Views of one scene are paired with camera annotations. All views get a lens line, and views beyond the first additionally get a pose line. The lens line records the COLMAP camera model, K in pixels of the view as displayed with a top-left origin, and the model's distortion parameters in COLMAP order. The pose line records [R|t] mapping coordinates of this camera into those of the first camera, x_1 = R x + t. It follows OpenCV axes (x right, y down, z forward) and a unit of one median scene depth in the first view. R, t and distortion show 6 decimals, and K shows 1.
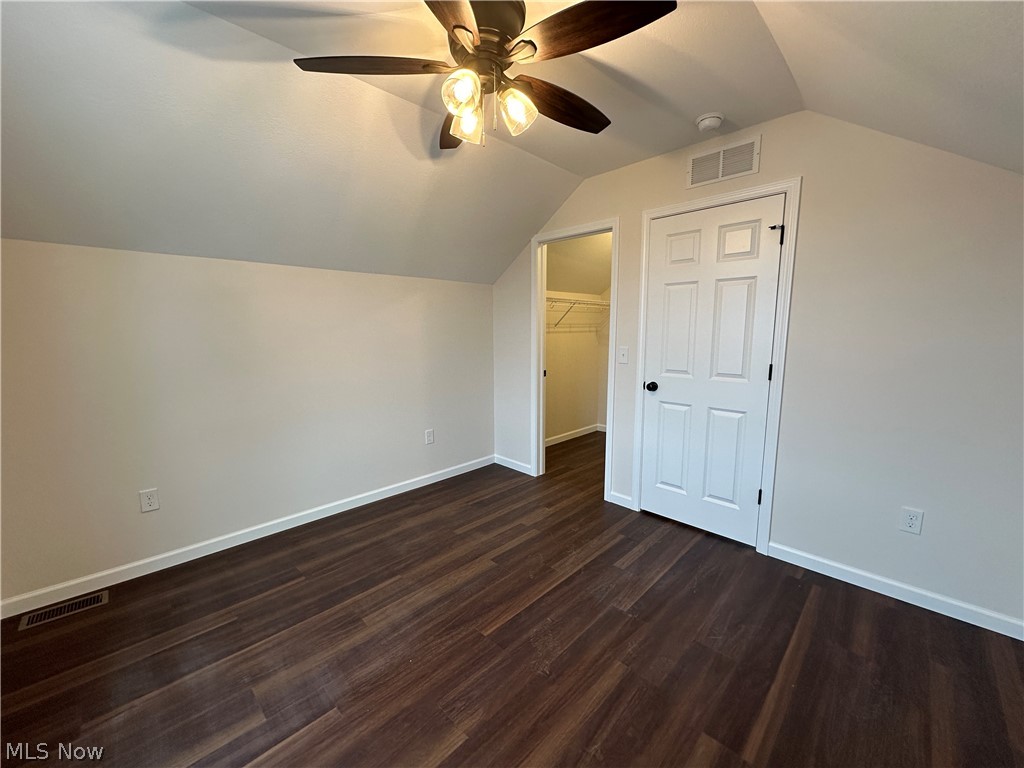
lens RADIAL K [[407.7, 0, 512.0], [0, 407.7, 384.0], [0, 0, 1]] dist [0.001722, 0.000232]
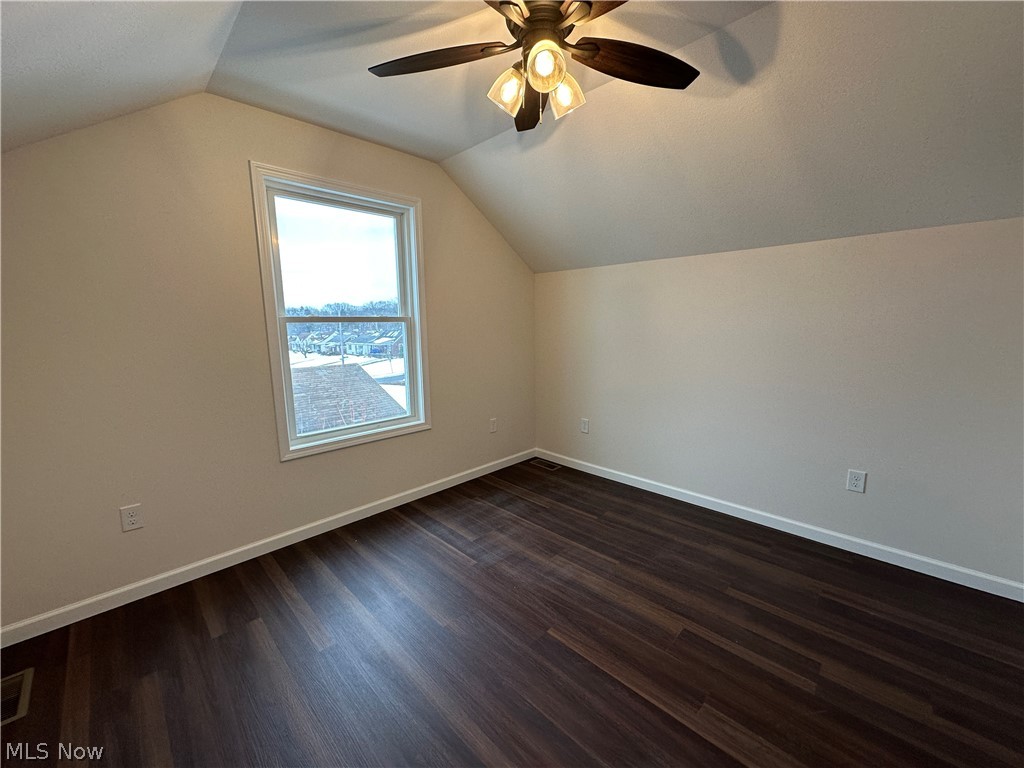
lens RADIAL K [[407.7, 0, 512.0], [0, 407.7, 384.0], [0, 0, 1]] dist [0.001722, 0.000232]
pose [[0.003793, 0.157702, -0.987480, 0.681276], [-0.124729, 0.979850, 0.156004, -0.091725], [0.992184, 0.122575, 0.023387, 0.689822]]
